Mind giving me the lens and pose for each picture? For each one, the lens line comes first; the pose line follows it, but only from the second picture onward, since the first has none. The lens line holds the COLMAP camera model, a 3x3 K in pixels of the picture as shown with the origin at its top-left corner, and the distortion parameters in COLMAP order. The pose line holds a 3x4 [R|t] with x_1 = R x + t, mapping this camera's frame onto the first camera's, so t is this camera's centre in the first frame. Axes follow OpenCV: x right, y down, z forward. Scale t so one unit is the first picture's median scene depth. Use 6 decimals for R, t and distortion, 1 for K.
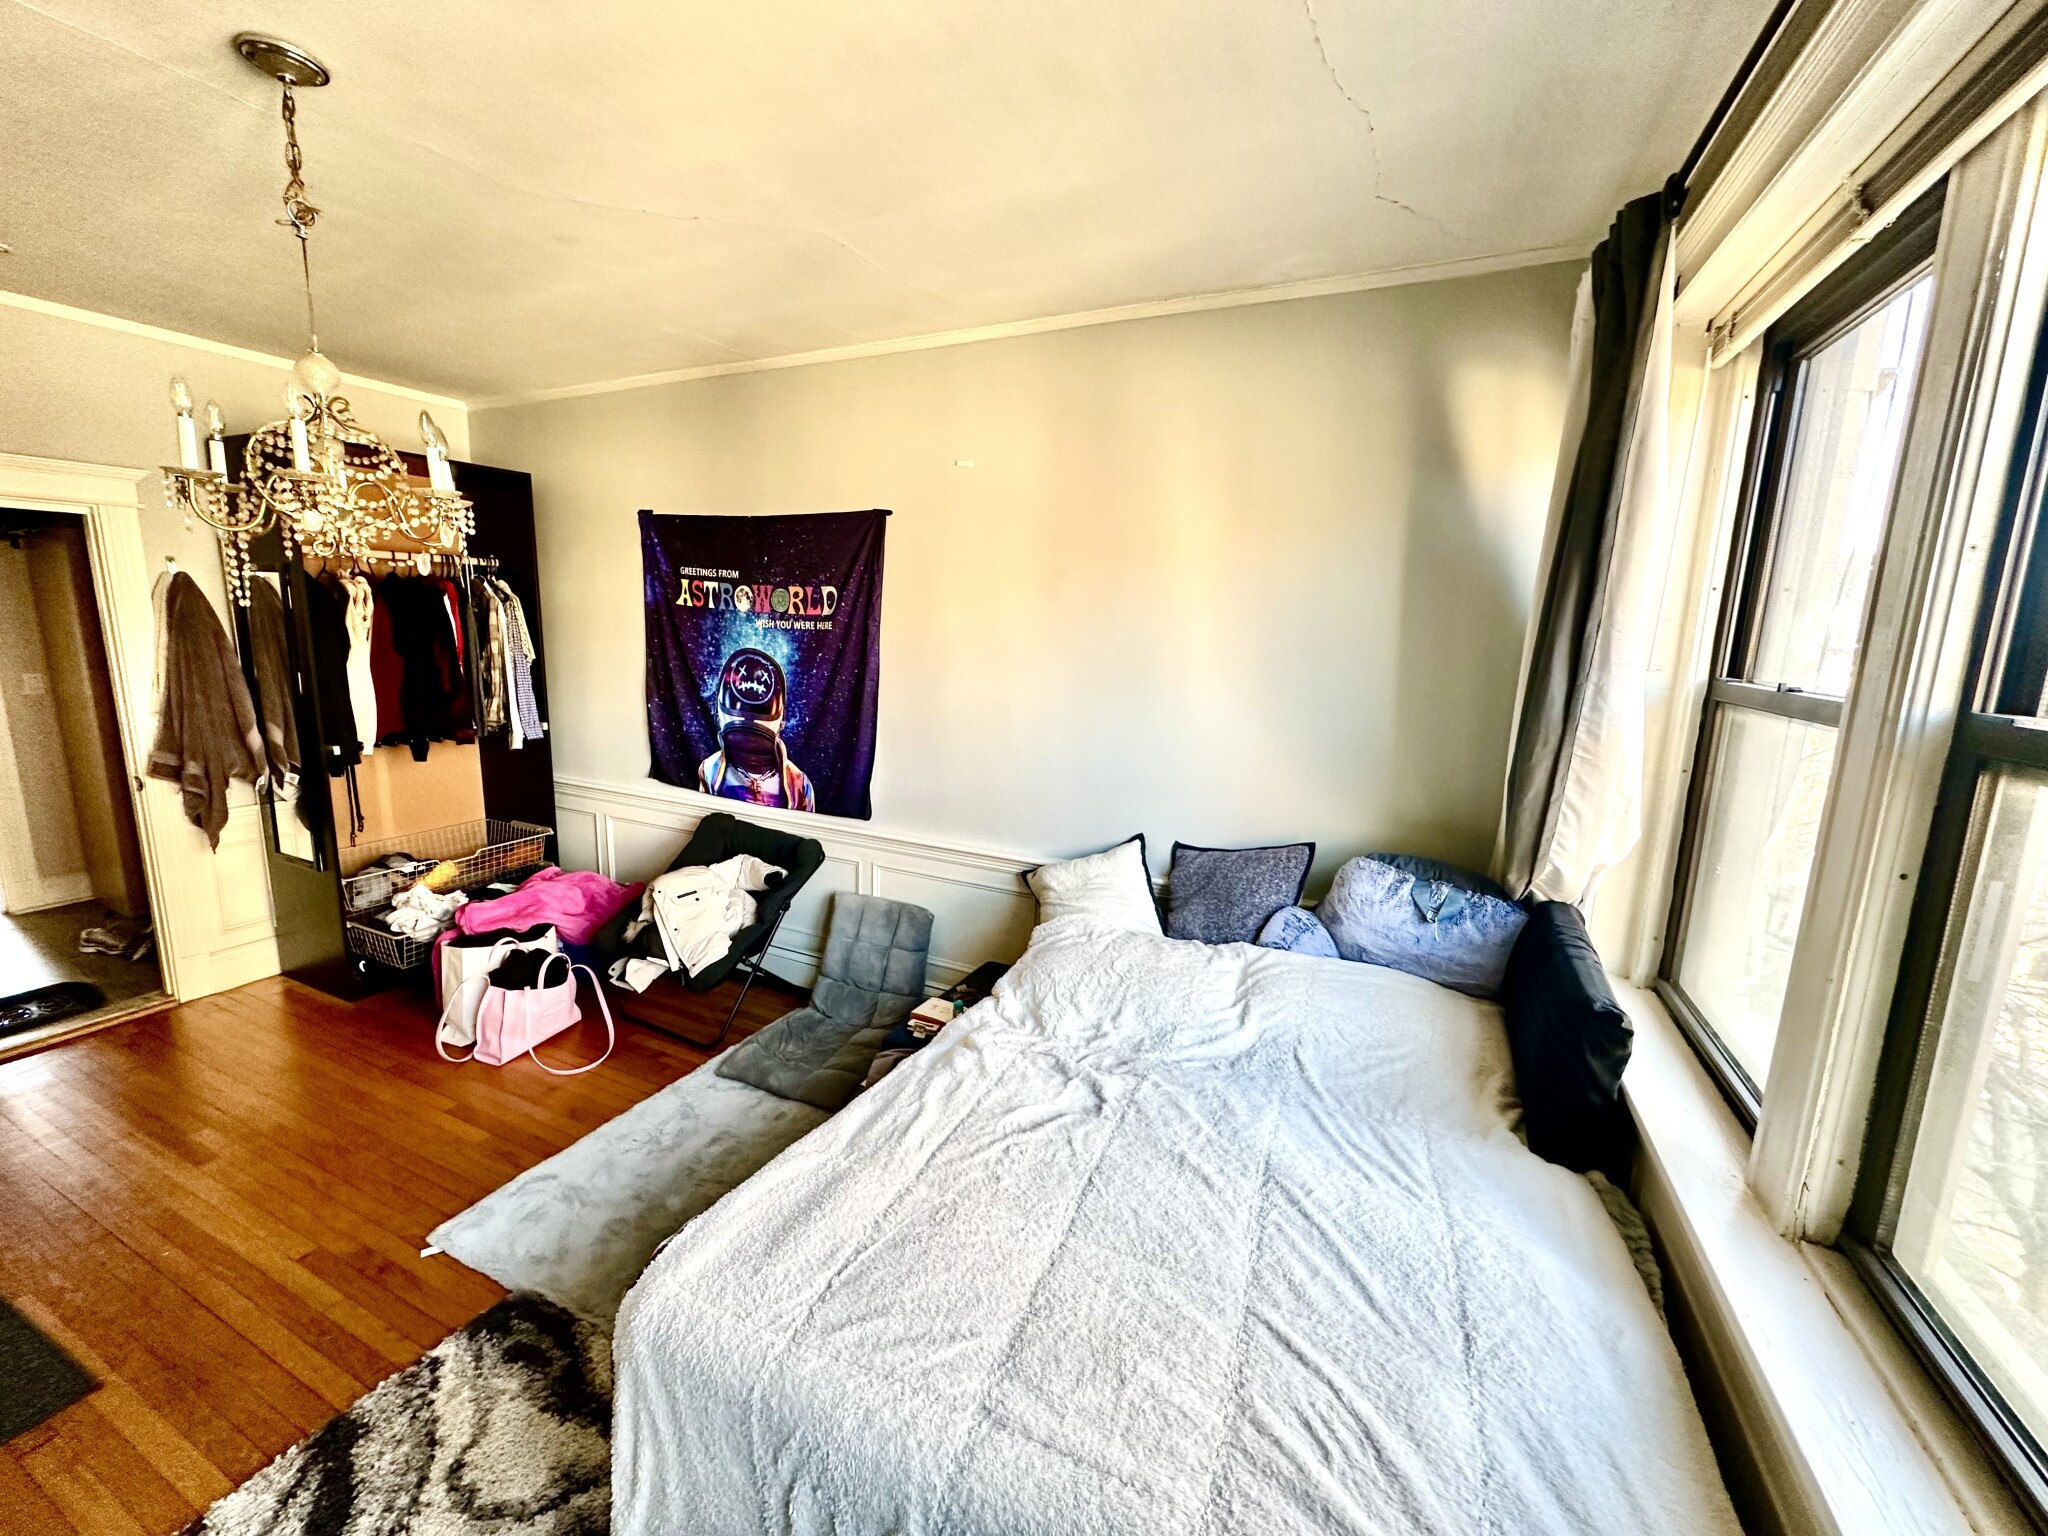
lens RADIAL K [[813.4, 0, 1026.5], [0, 813.4, 766.7], [0, 0, 1]] dist [-0.002633, 0.000515]
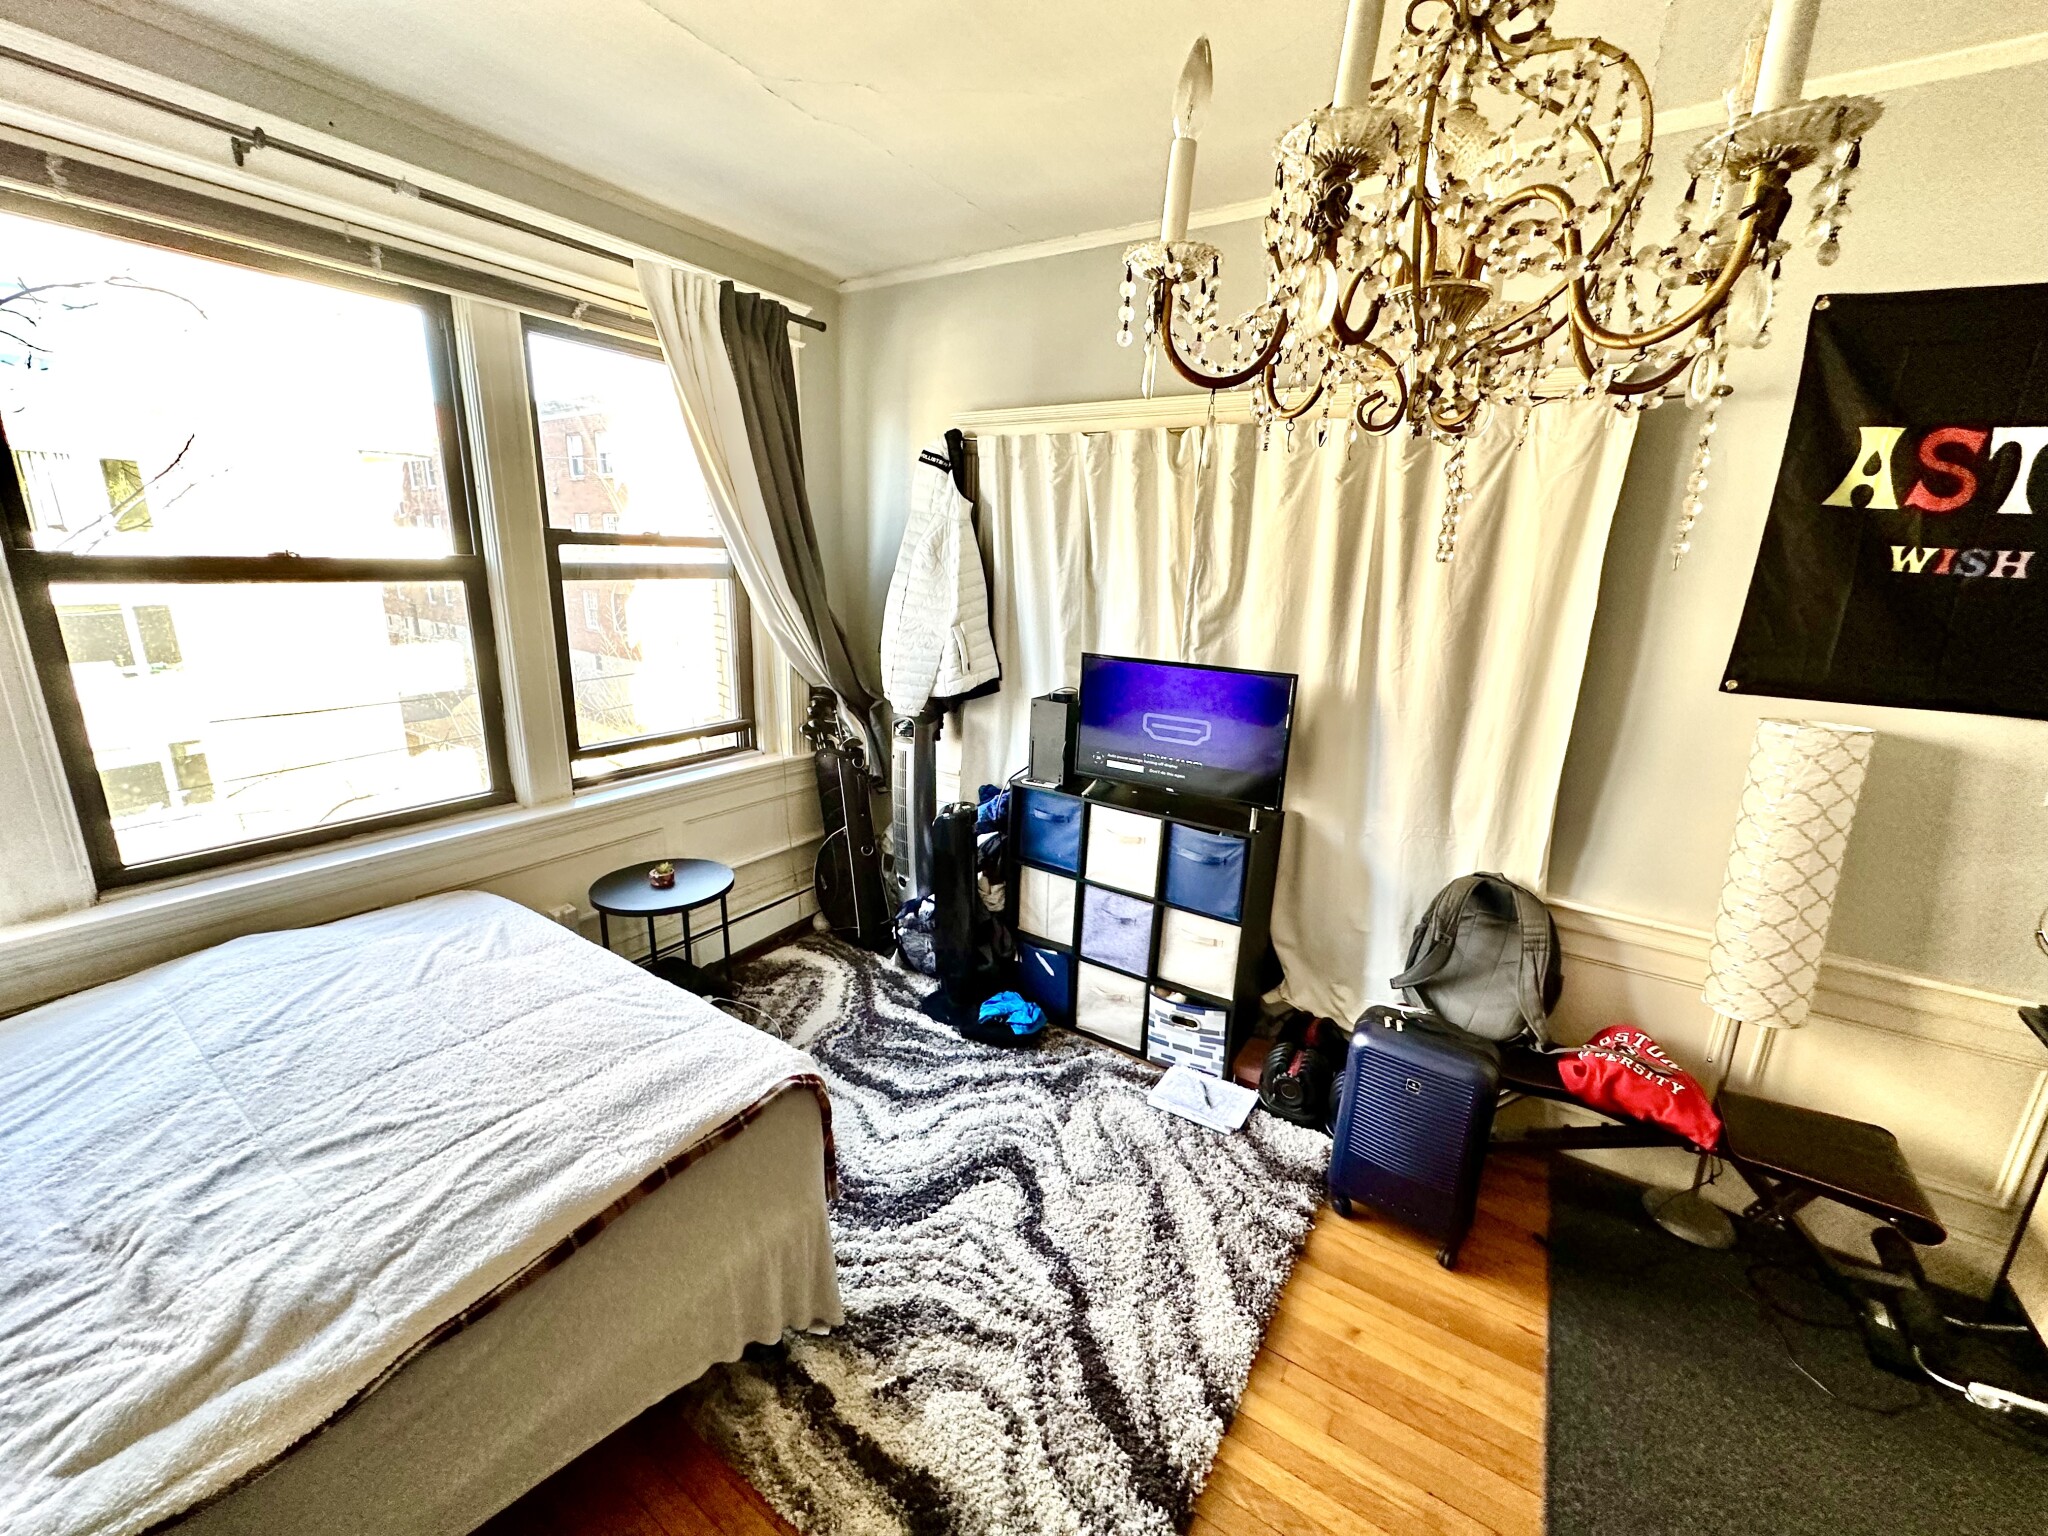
lens RADIAL K [[813.4, 0, 1023.6], [0, 813.4, 768.5], [0, 0, 1]] dist [-0.002633, 0.000515]
pose [[-0.987540, -0.095451, 0.125115, -0.403445], [-0.034616, 0.907335, 0.418981, -0.150418], [-0.153513, 0.409430, -0.899334, 0.827219]]
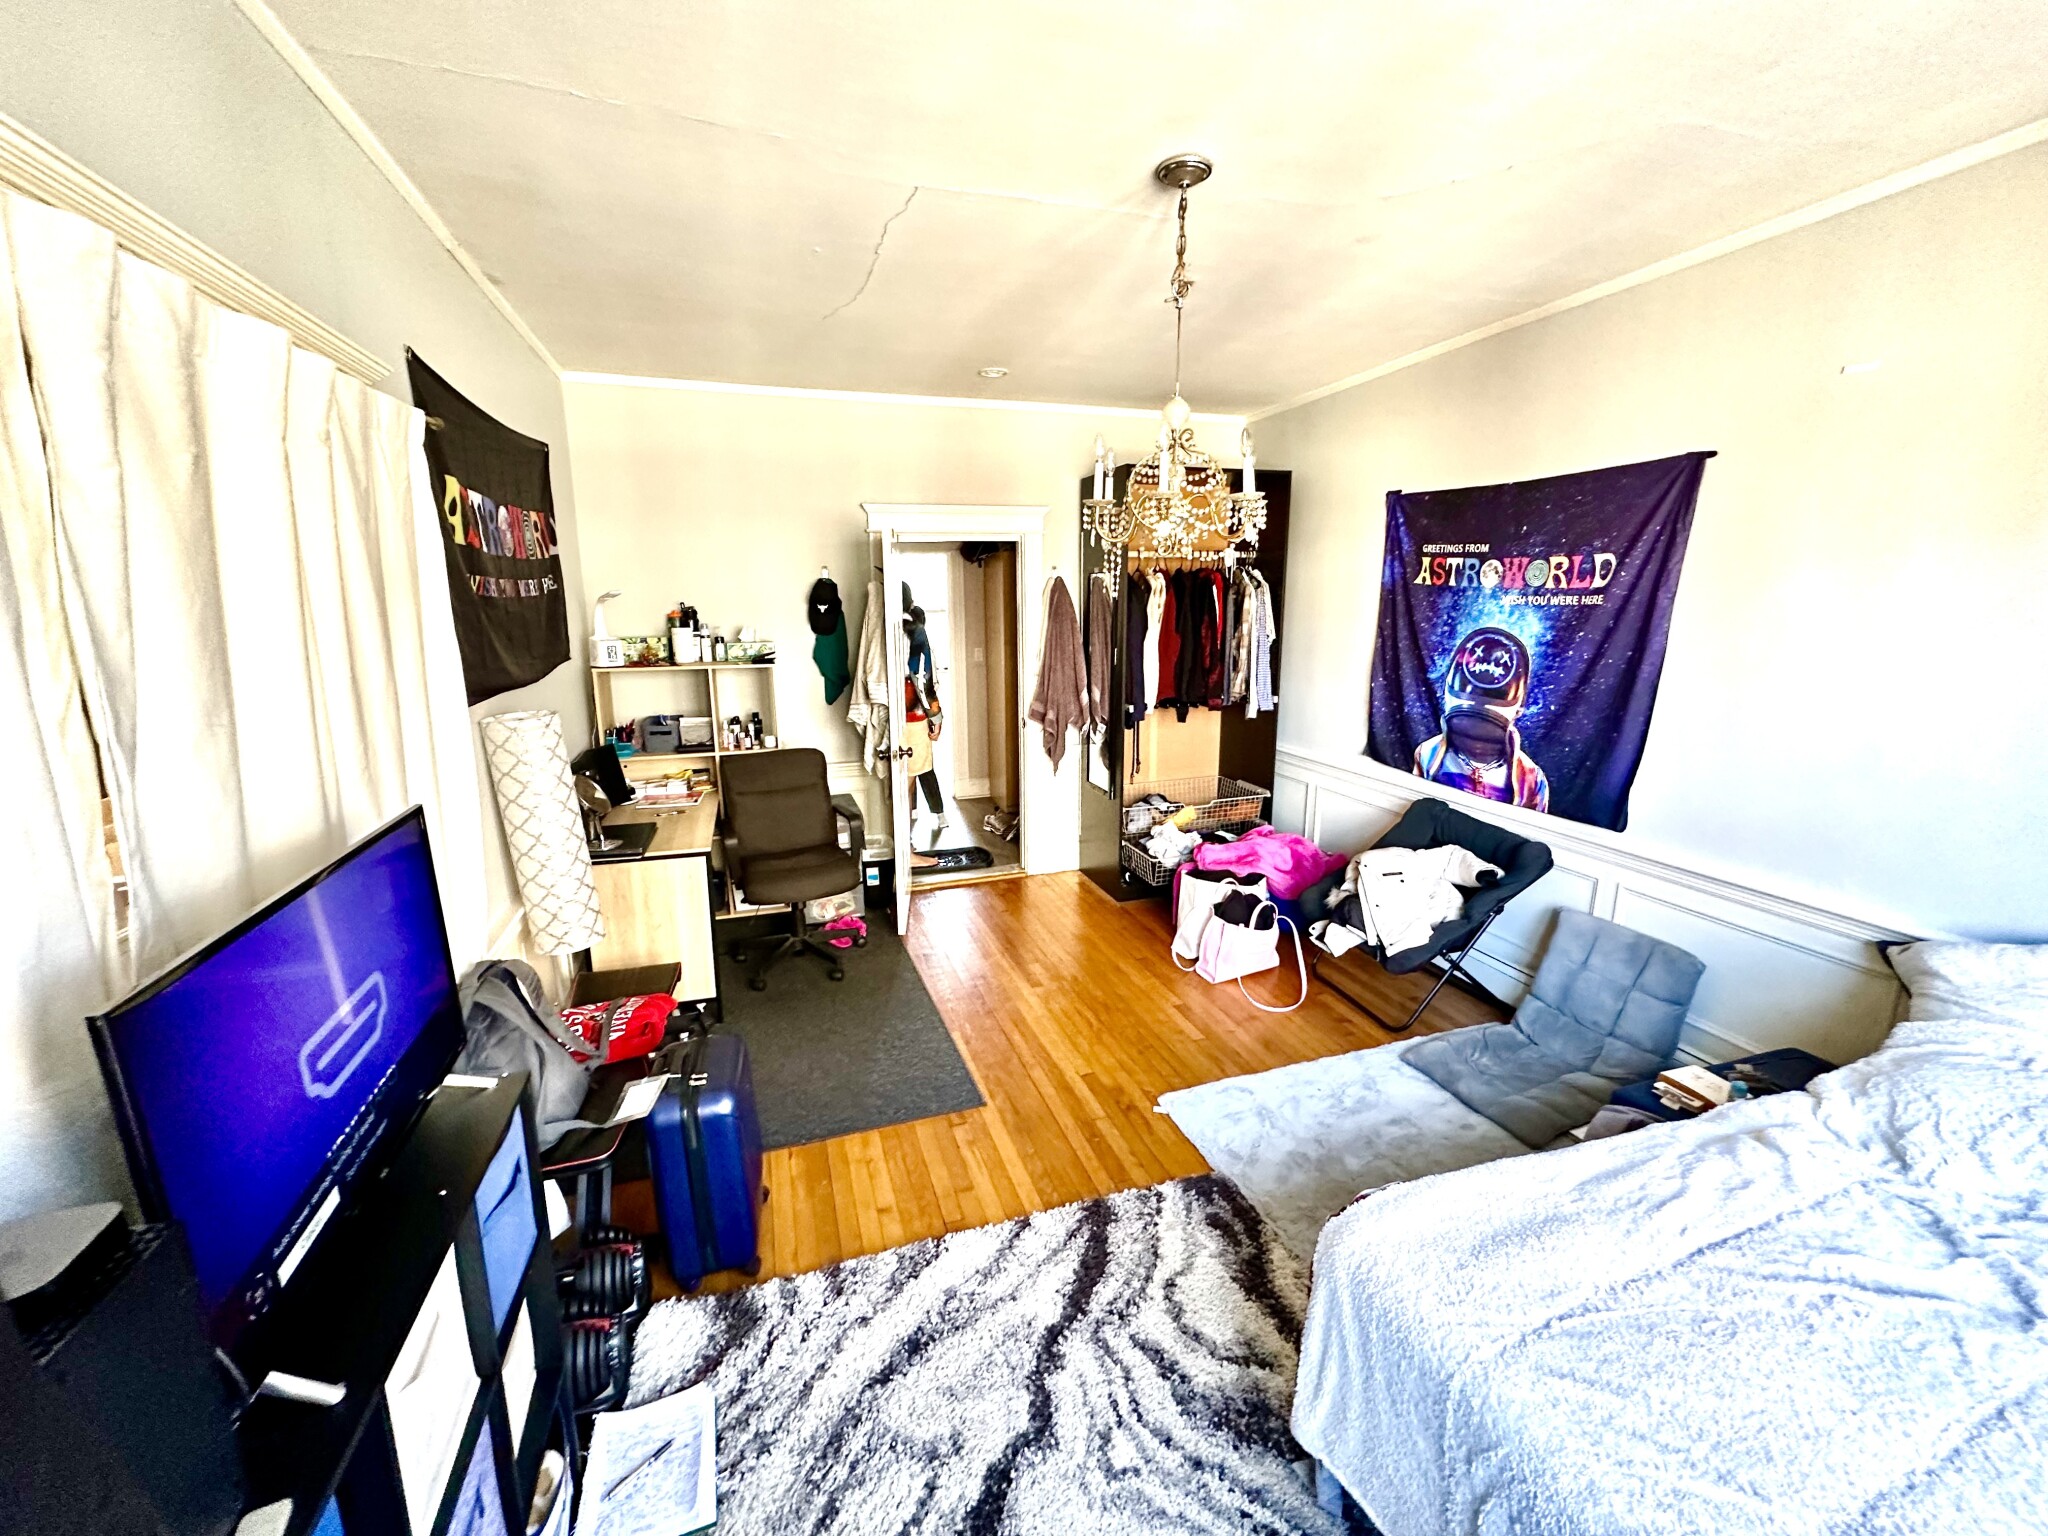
lens RADIAL K [[813.4, 0, 1019.1], [0, 813.4, 767.7], [0, 0, 1]] dist [-0.002633, 0.000515]
pose [[0.685390, 0.115348, -0.718983, -0.028482], [-0.099528, 0.992947, 0.064423, 0.008515], [0.721343, 0.027404, 0.692036, -0.030687]]
